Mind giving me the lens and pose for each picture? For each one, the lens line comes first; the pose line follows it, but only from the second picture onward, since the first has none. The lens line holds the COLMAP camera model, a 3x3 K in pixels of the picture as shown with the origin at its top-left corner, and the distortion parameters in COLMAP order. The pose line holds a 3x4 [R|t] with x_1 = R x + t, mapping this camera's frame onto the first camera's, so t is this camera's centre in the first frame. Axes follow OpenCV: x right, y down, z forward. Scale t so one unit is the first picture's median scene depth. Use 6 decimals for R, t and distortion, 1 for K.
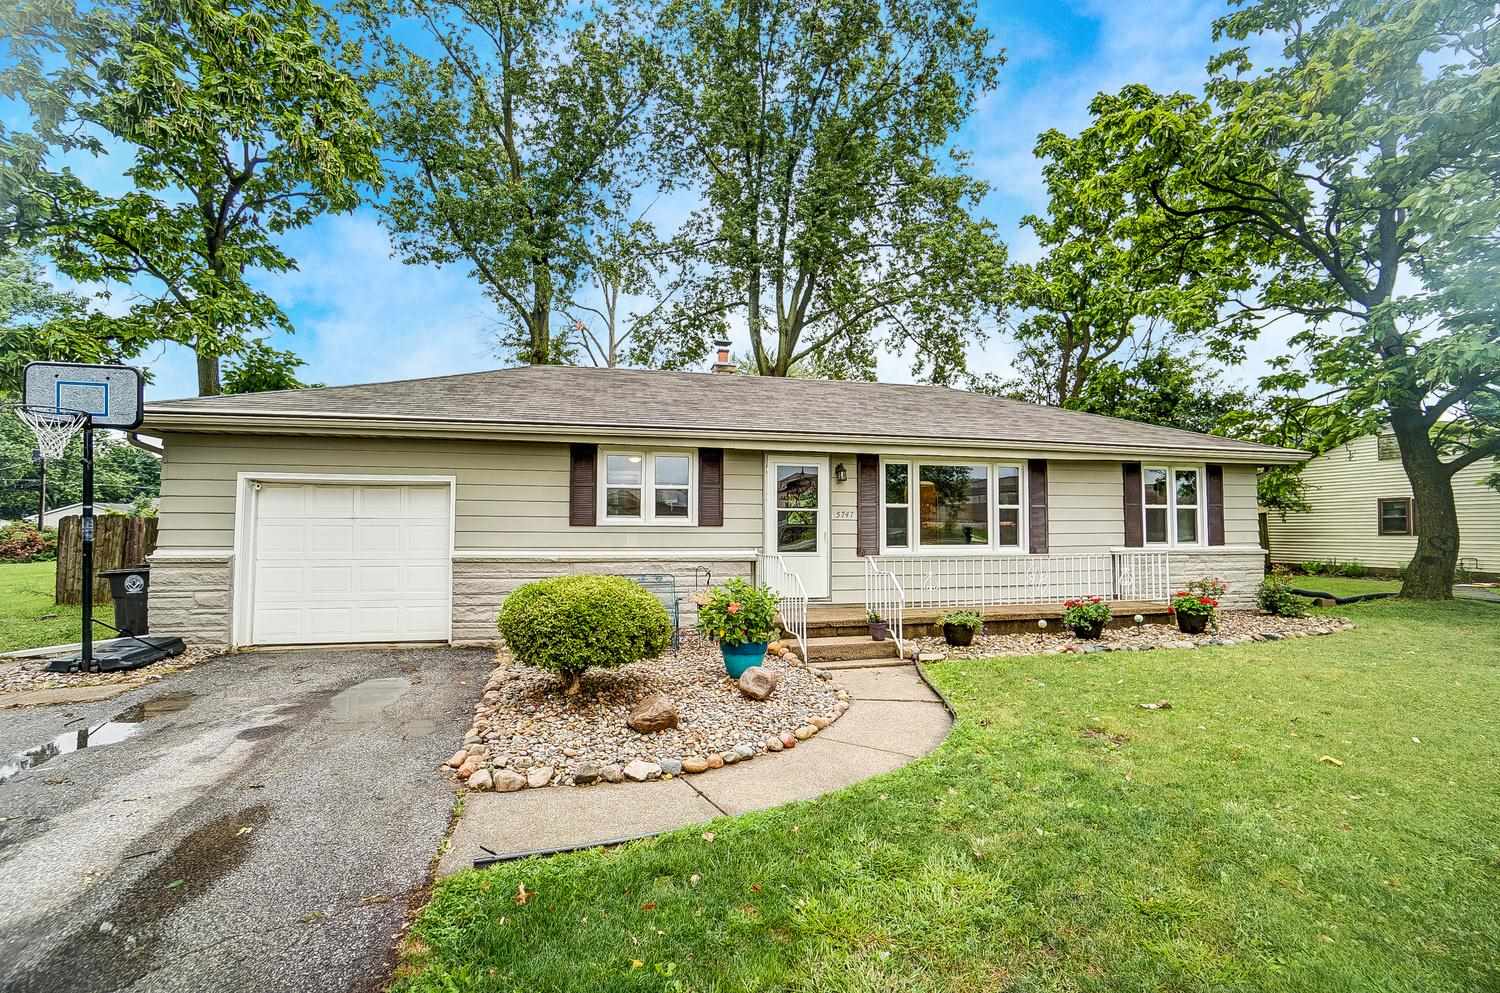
lens RADIAL K [[671.7, 0, 760.9], [0, 671.7, 499.0], [0, 0, 1]] dist [-0.064920, 0.024686]
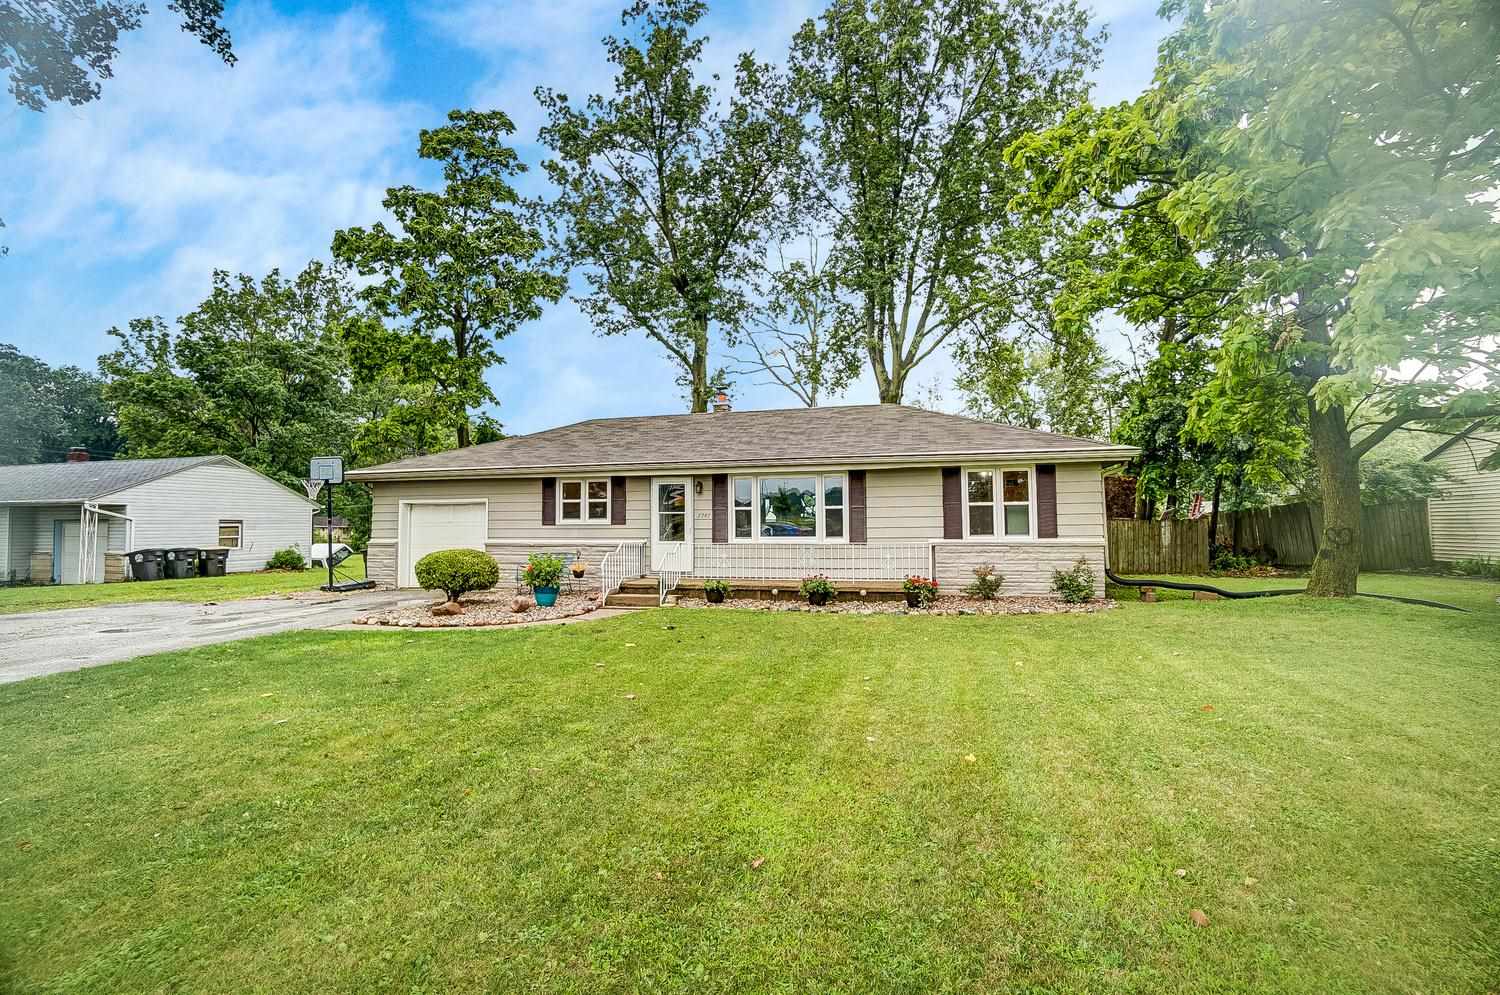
lens RADIAL K [[671.7, 0, 760.9], [0, 671.7, 500.0], [0, 0, 1]] dist [-0.064920, 0.024686]
pose [[0.889537, -0.025963, -0.456124, 0.844452], [0.029493, 0.999565, 0.000622, -0.007922], [0.455909, -0.014006, 0.889916, -0.227769]]
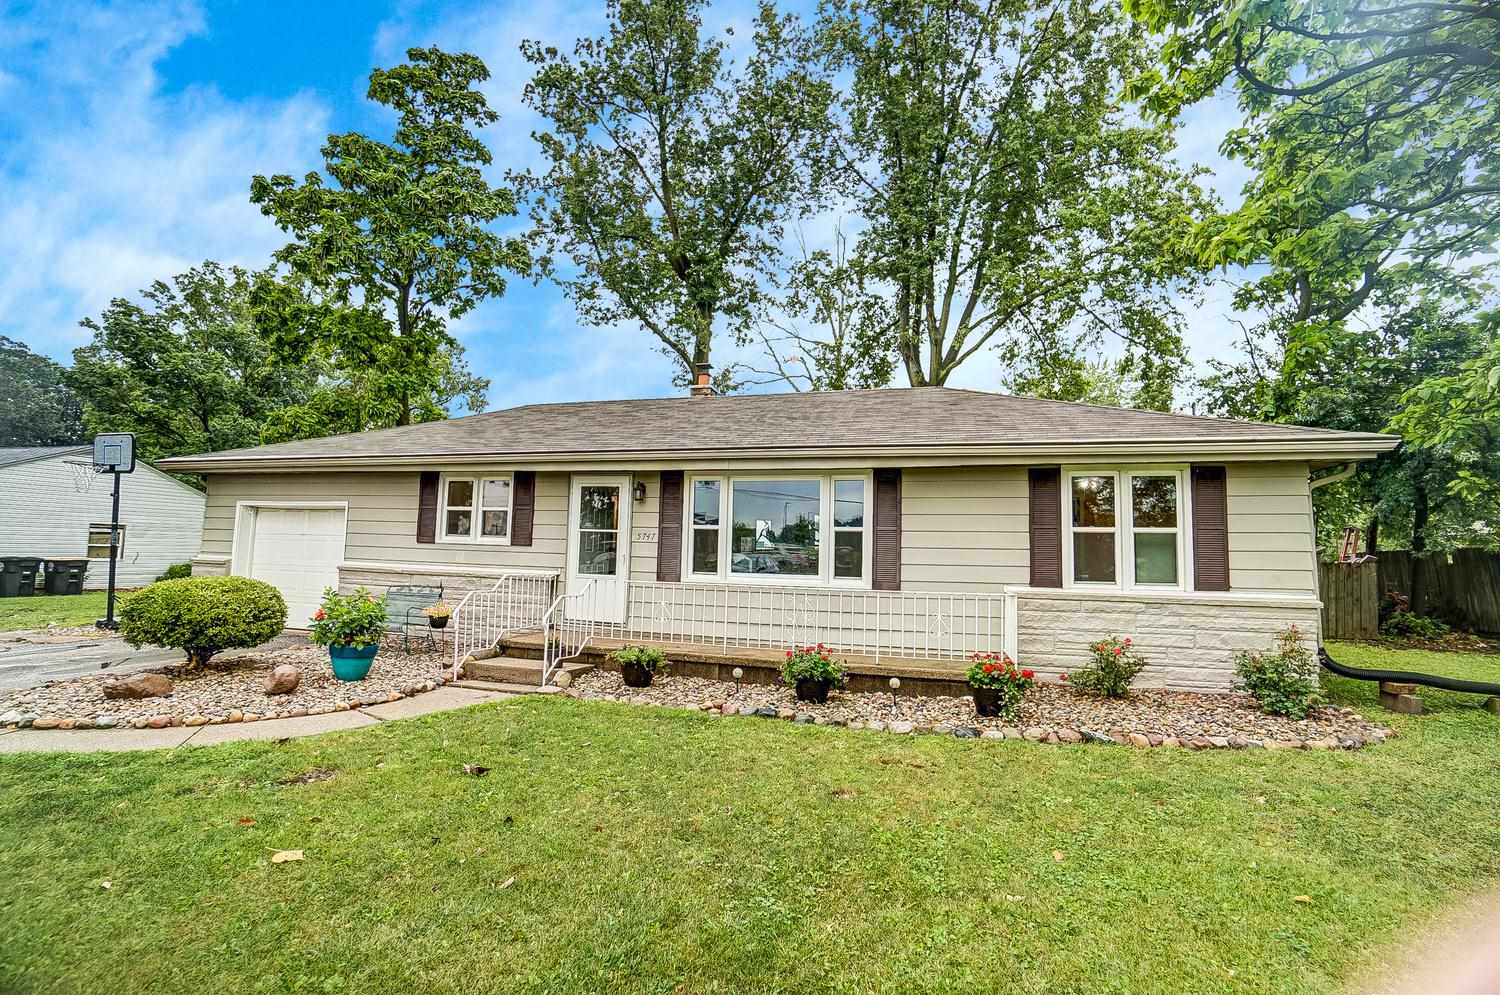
lens RADIAL K [[671.7, 0, 760.9], [0, 671.7, 500.0], [0, 0, 1]] dist [-0.064920, 0.024686]
pose [[0.872999, -0.018181, -0.487384, 0.677308], [-0.001616, 0.999192, -0.040168, 0.009174], [0.487720, 0.035854, 0.872264, 0.241040]]
